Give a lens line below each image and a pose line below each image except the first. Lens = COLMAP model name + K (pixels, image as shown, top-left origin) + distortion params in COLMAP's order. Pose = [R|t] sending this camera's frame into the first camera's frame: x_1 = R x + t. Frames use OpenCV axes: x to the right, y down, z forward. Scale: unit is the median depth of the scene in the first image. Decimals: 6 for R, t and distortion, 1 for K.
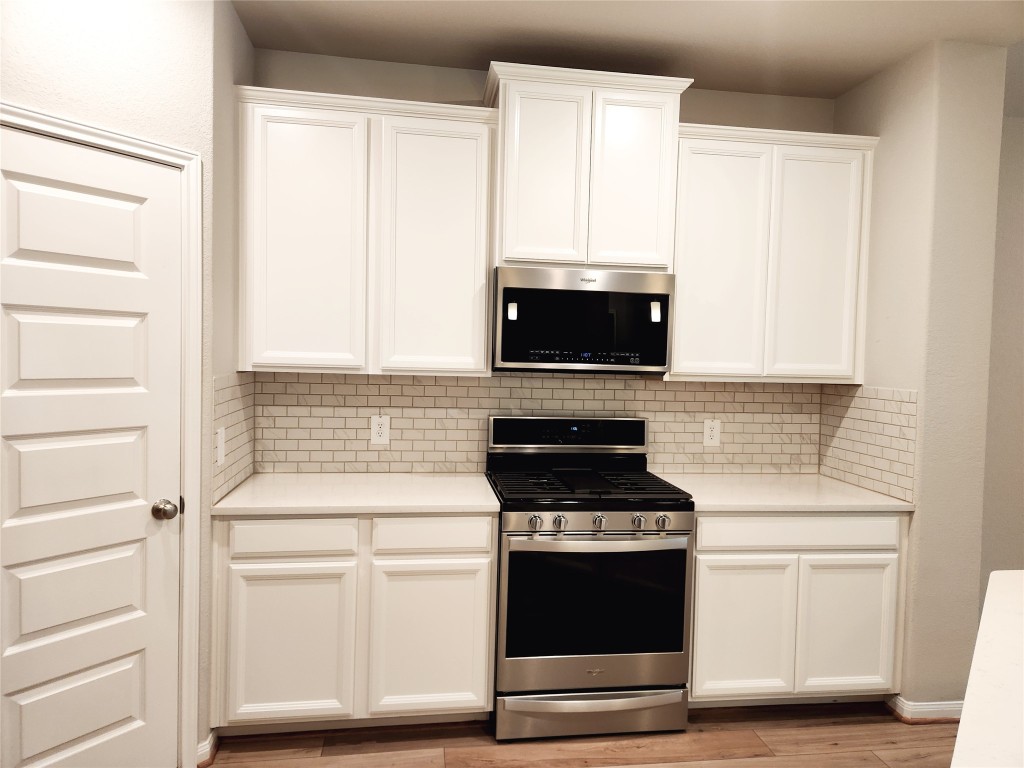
lens RADIAL K [[682.8, 0, 511.4], [0, 682.8, 381.2], [0, 0, 1]] dist [0.043395, -0.032563]
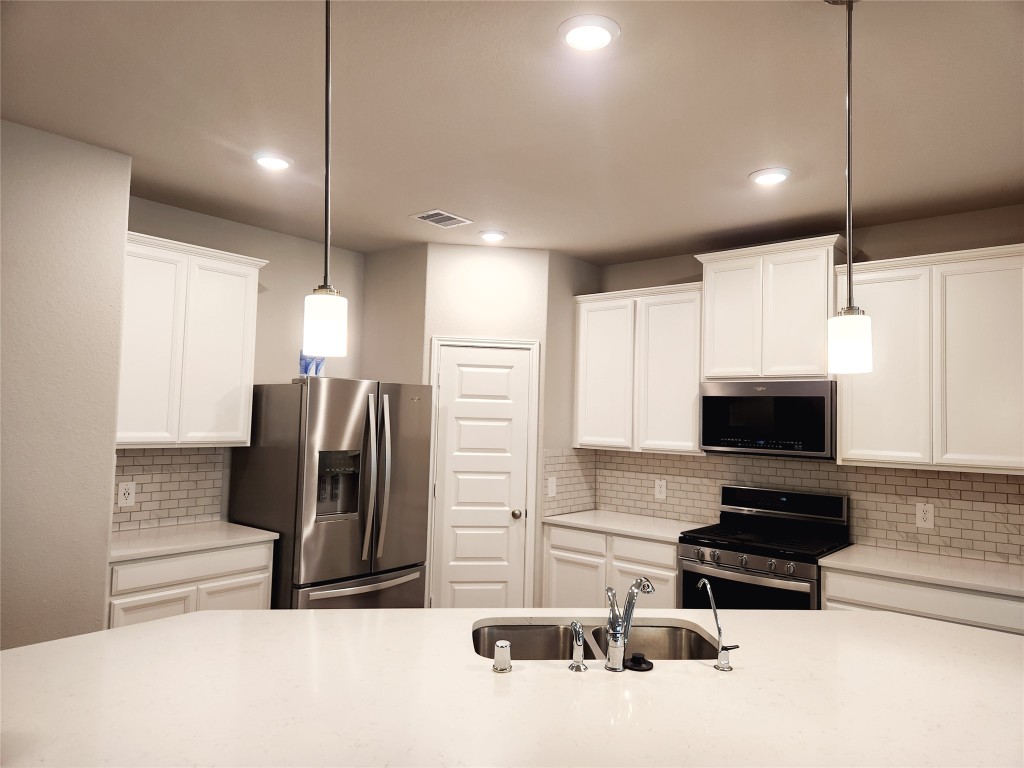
lens RADIAL K [[682.8, 0, 526.2], [0, 682.8, 383.8], [0, 0, 1]] dist [0.043395, -0.032563]
pose [[0.660195, -0.047583, -0.749585, 0.836783], [-0.042038, 0.994086, -0.100128, 0.002854], [0.749917, 0.097615, 0.654290, -0.276538]]
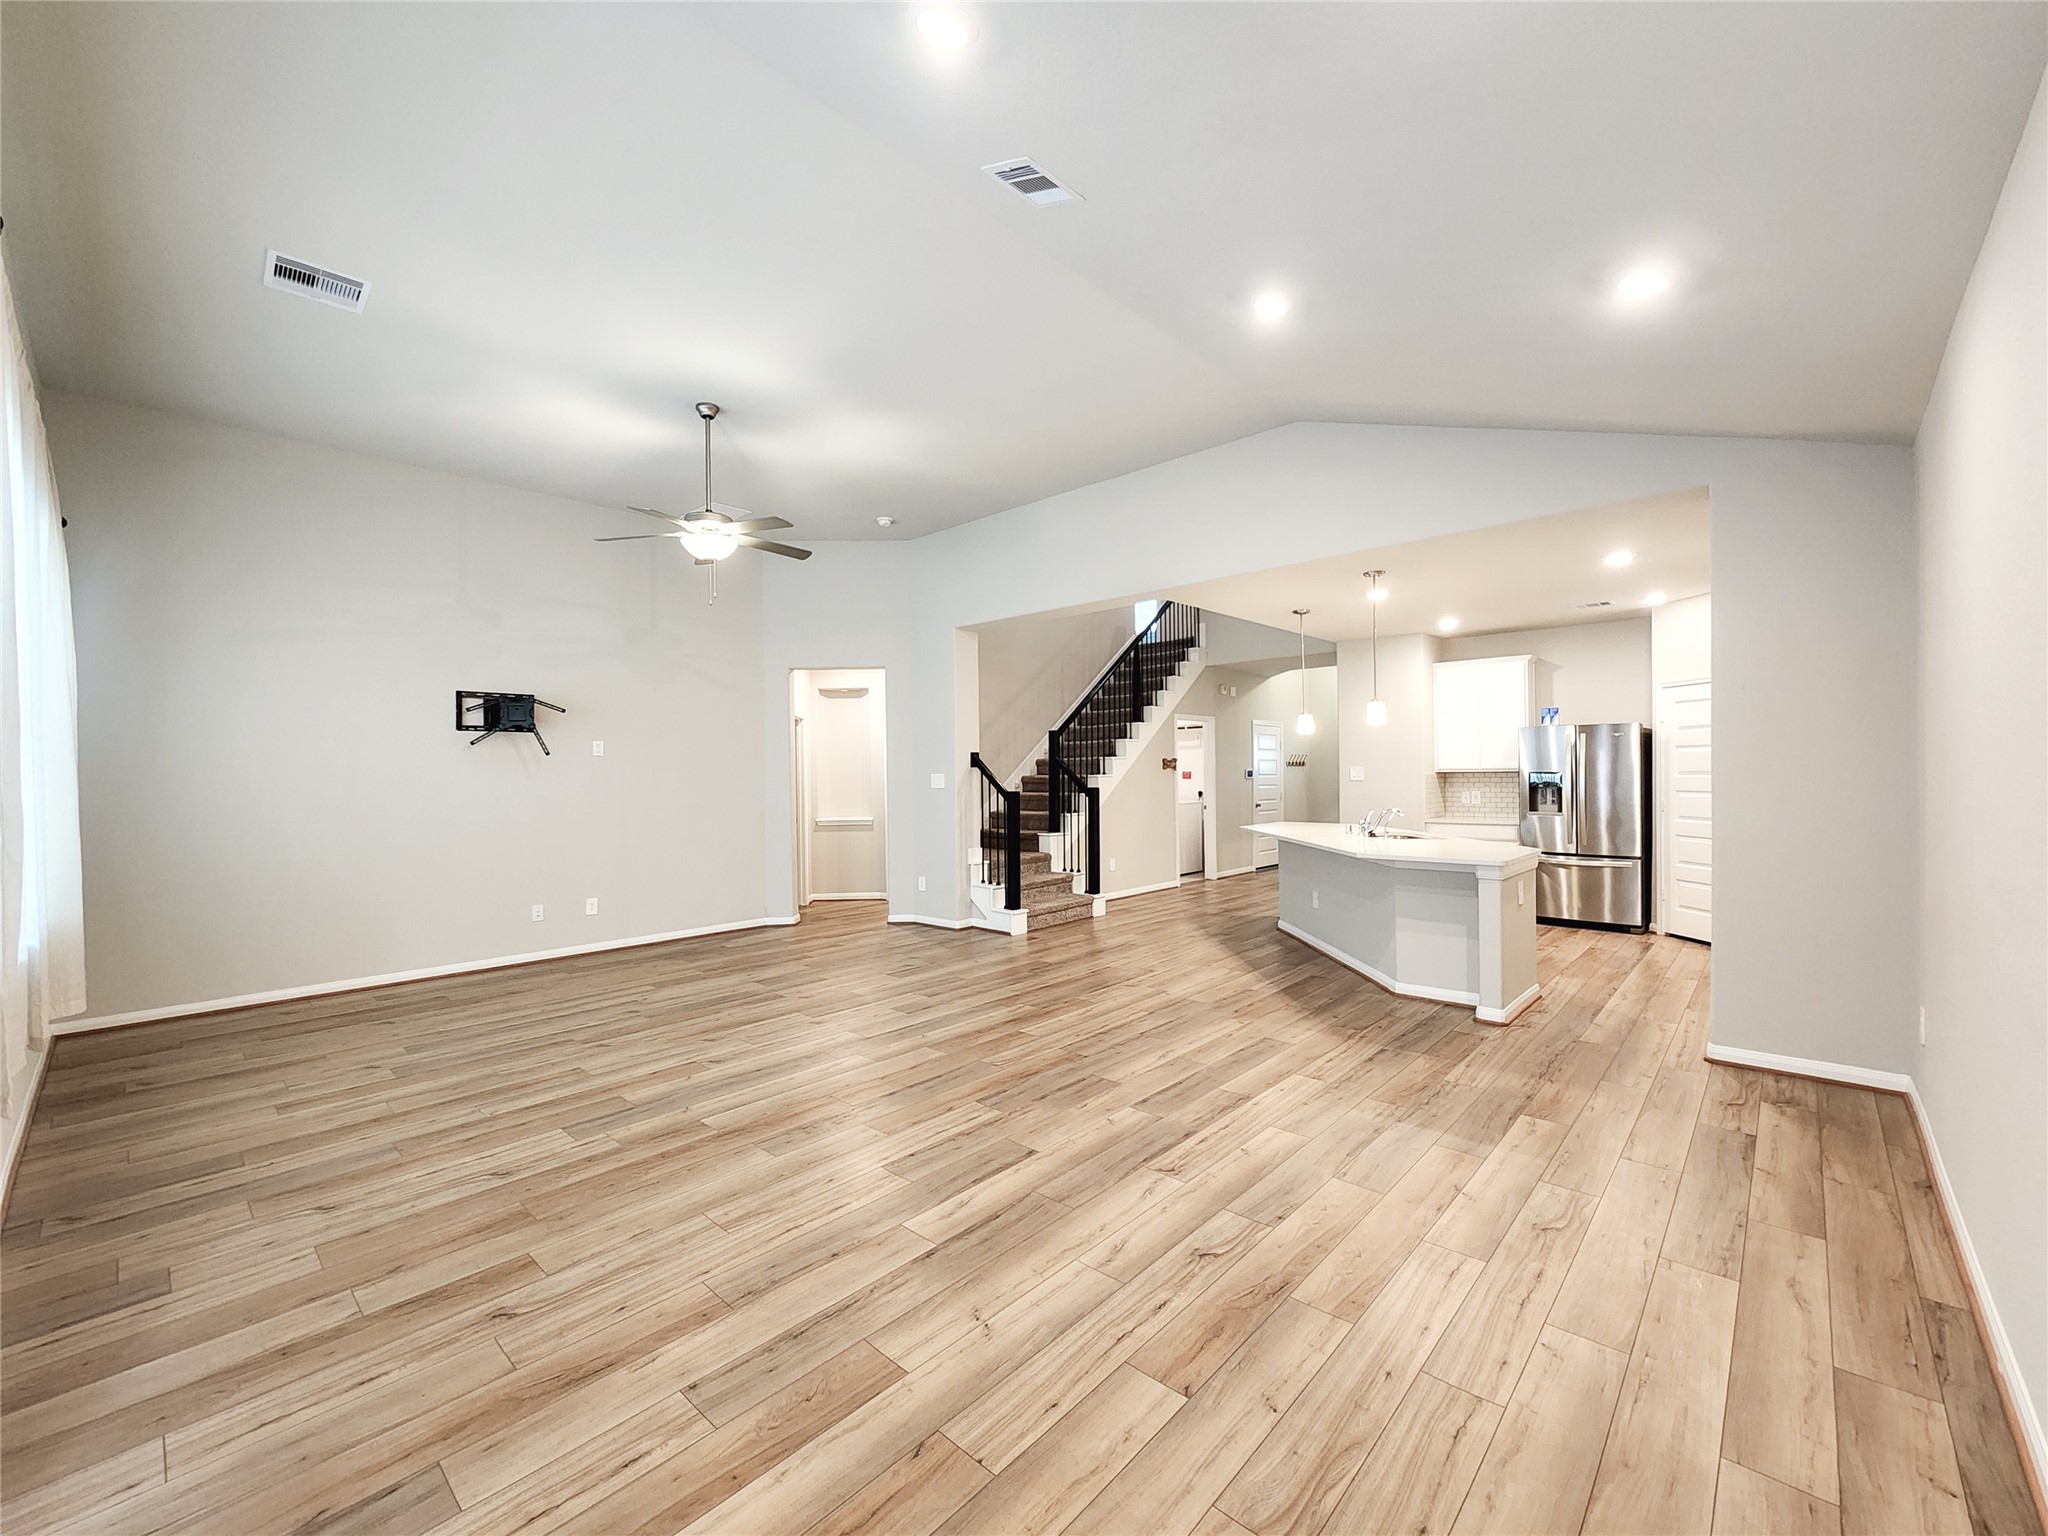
lens RADIAL K [[834.5, 0, 1028.2], [0, 834.5, 774.7], [0, 0, 1]] dist [-0.000216, -0.000172]
pose [[-0.781778, -0.018609, -0.623279, 2.426825], [-0.040082, 0.998987, 0.020447, 0.033028], [0.622267, 0.040968, -0.781732, 1.370153]]
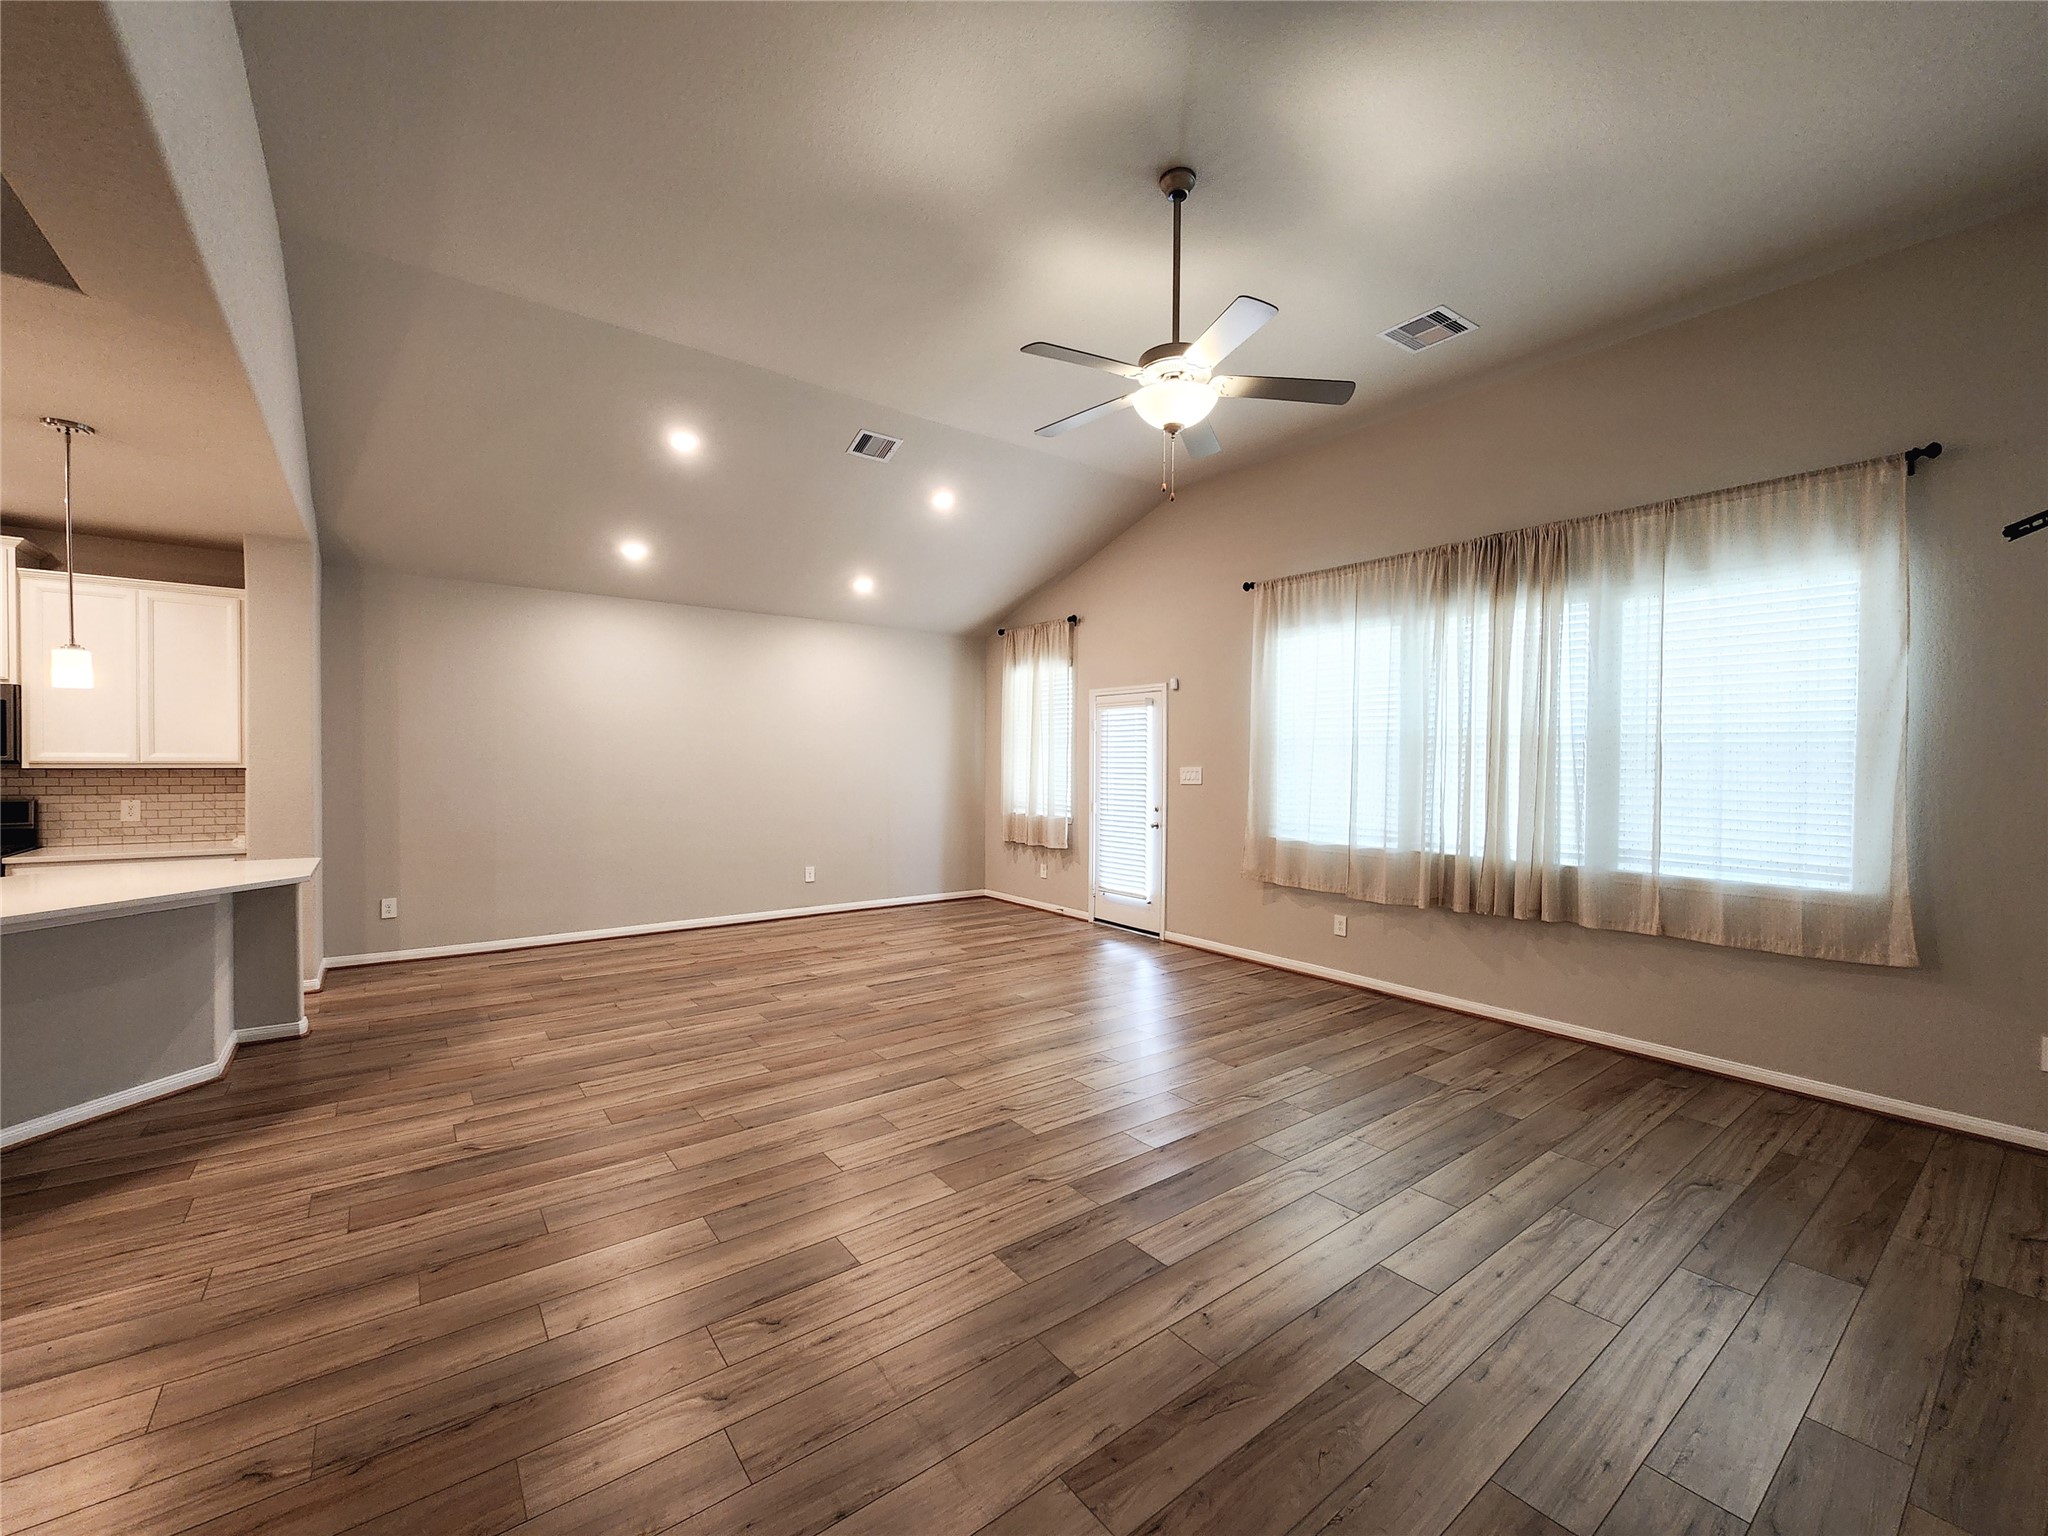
lens RADIAL K [[834.5, 0, 1022.6], [0, 834.5, 768.4], [0, 0, 1]] dist [-0.000216, -0.000172]
pose [[0.880342, -0.027420, 0.473546, 1.168794], [0.039254, 0.999115, -0.015122, 0.099413], [-0.472712, 0.031901, 0.880639, -1.273954]]
